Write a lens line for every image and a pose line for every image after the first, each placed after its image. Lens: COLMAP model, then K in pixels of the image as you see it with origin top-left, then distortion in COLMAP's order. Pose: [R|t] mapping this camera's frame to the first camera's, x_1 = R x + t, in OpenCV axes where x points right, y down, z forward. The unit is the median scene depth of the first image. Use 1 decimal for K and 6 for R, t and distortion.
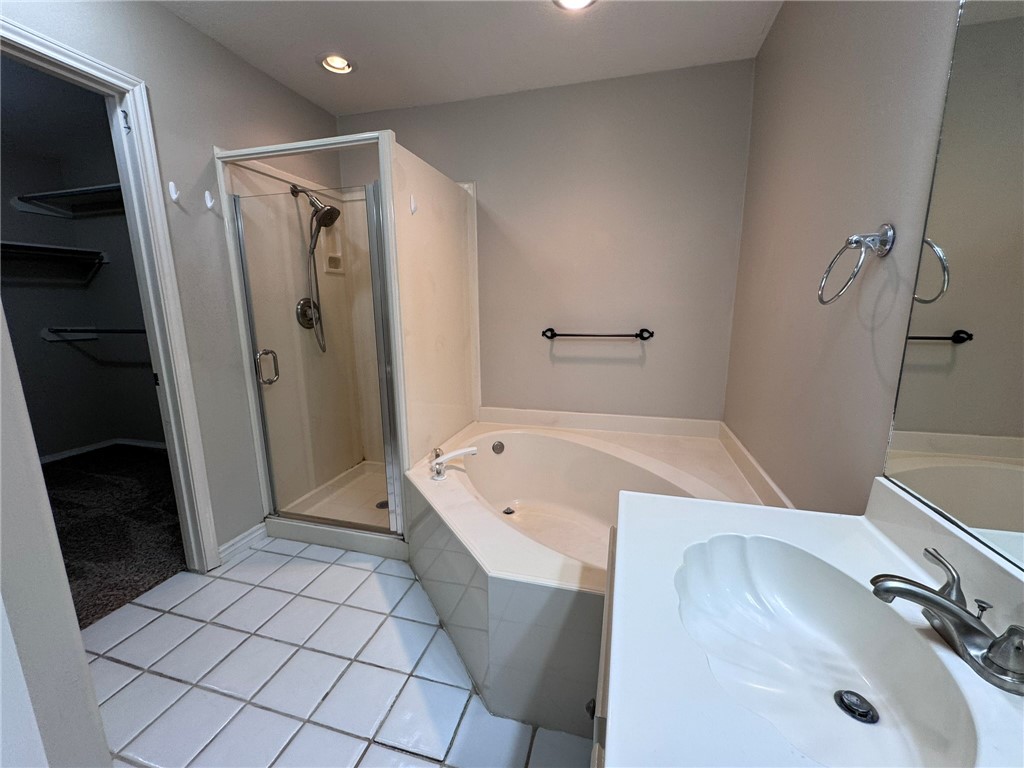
lens RADIAL K [[410.7, 0, 513.9], [0, 410.7, 384.3], [0, 0, 1]] dist [-0.002145, -0.000088]
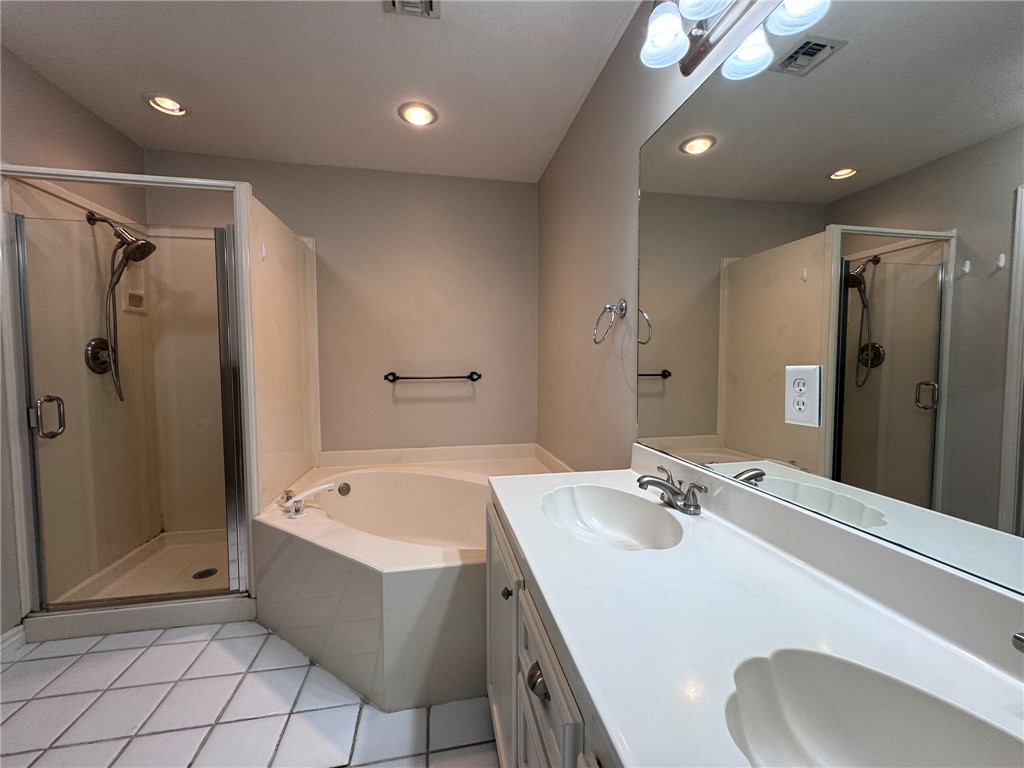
lens RADIAL K [[410.7, 0, 513.9], [0, 410.7, 384.3], [0, 0, 1]] dist [-0.002145, -0.000088]
pose [[0.895541, -0.018210, 0.444607, -0.133529], [0.079568, 0.989612, -0.119737, 0.064731], [-0.437808, 0.142606, 0.887687, -0.140076]]
